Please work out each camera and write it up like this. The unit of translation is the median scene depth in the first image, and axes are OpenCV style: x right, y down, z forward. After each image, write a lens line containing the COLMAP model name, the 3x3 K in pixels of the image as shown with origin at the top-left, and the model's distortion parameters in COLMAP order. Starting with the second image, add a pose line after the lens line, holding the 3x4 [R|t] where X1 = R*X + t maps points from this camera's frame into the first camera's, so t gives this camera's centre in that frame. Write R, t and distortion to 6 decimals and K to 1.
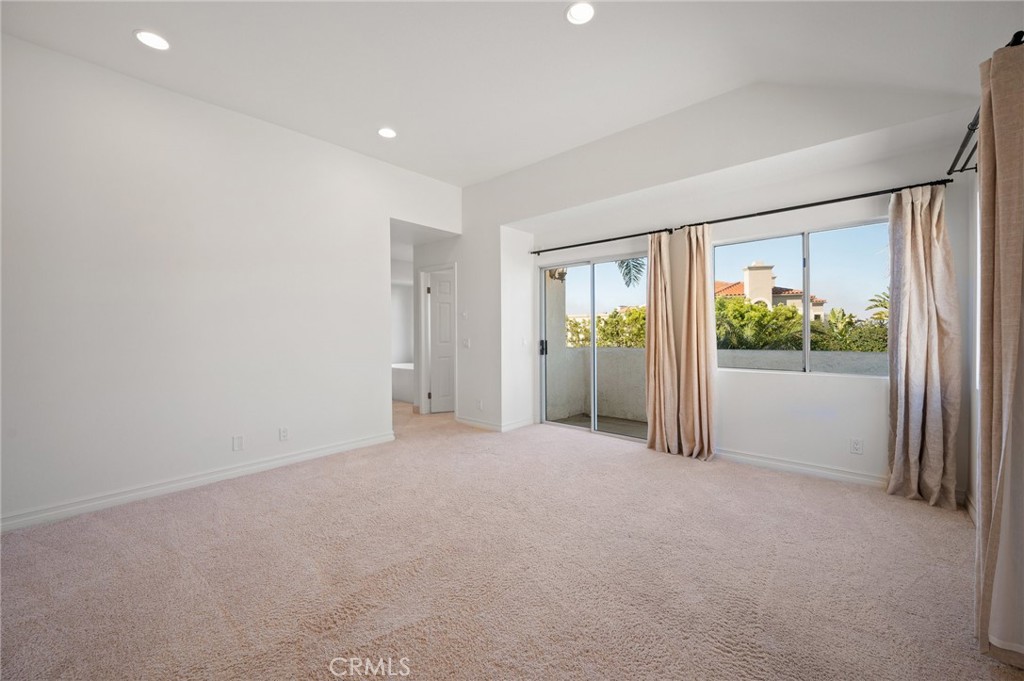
lens RADIAL K [[402.8, 0, 510.5], [0, 402.8, 334.2], [0, 0, 1]] dist [0.002713, 0.000368]
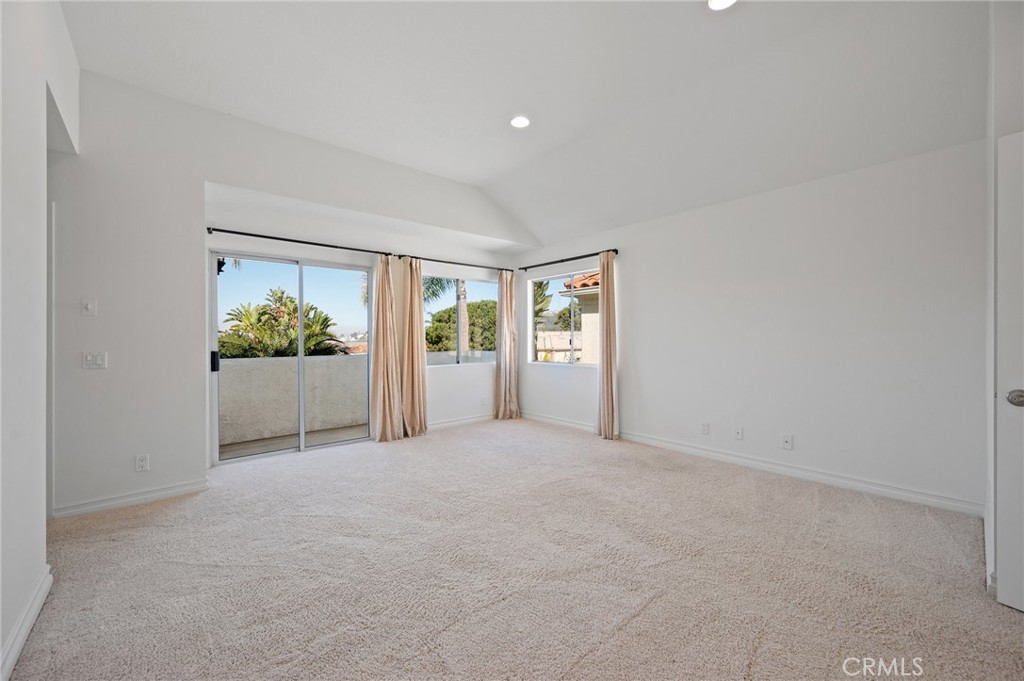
lens RADIAL K [[402.8, 0, 505.0], [0, 402.8, 334.2], [0, 0, 1]] dist [0.002713, 0.000368]
pose [[0.138772, 0.013564, 0.990232, -0.768092], [0.012989, 0.999795, -0.015515, 0.002180], [-0.990239, 0.015015, 0.138567, 0.512486]]
